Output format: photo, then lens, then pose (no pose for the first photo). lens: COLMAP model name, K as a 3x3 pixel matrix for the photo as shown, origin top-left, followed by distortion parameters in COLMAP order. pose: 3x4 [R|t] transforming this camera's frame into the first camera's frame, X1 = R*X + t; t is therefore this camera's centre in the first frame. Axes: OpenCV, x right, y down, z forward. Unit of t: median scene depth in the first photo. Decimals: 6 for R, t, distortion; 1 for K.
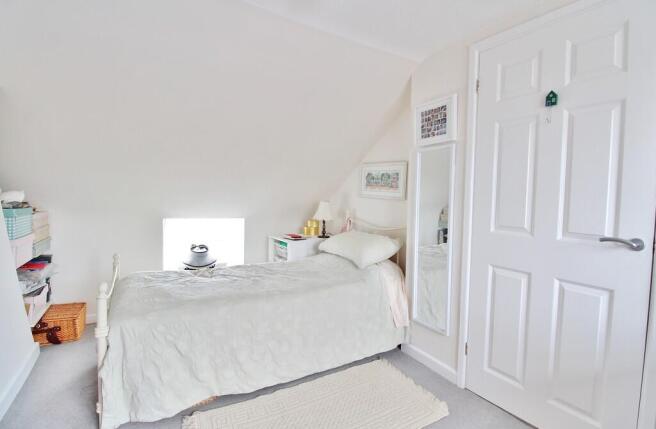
lens RADIAL K [[315.2, 0, 328.7], [0, 315.2, 212.4], [0, 0, 1]] dist [-0.001132, -0.000092]
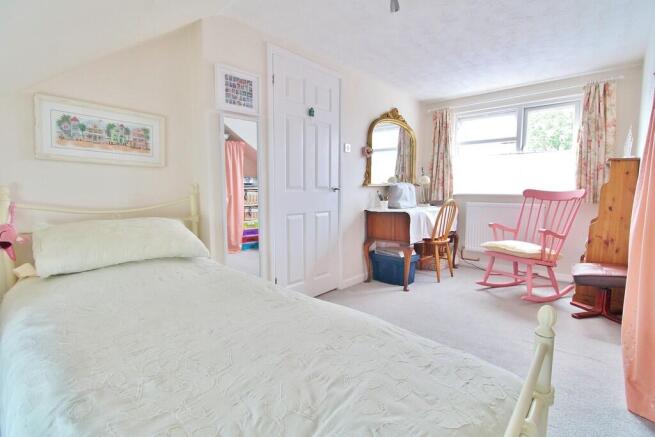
lens RADIAL K [[305.9, 0, 328.2], [0, 305.9, 215.8], [0, 0, 1]] dist [-0.004630, -0.006653]
pose [[-0.285221, -0.125672, 0.950187, -0.699500], [0.038508, 0.989064, 0.142373, -0.014721], [-0.957688, 0.077198, -0.277263, 0.966590]]
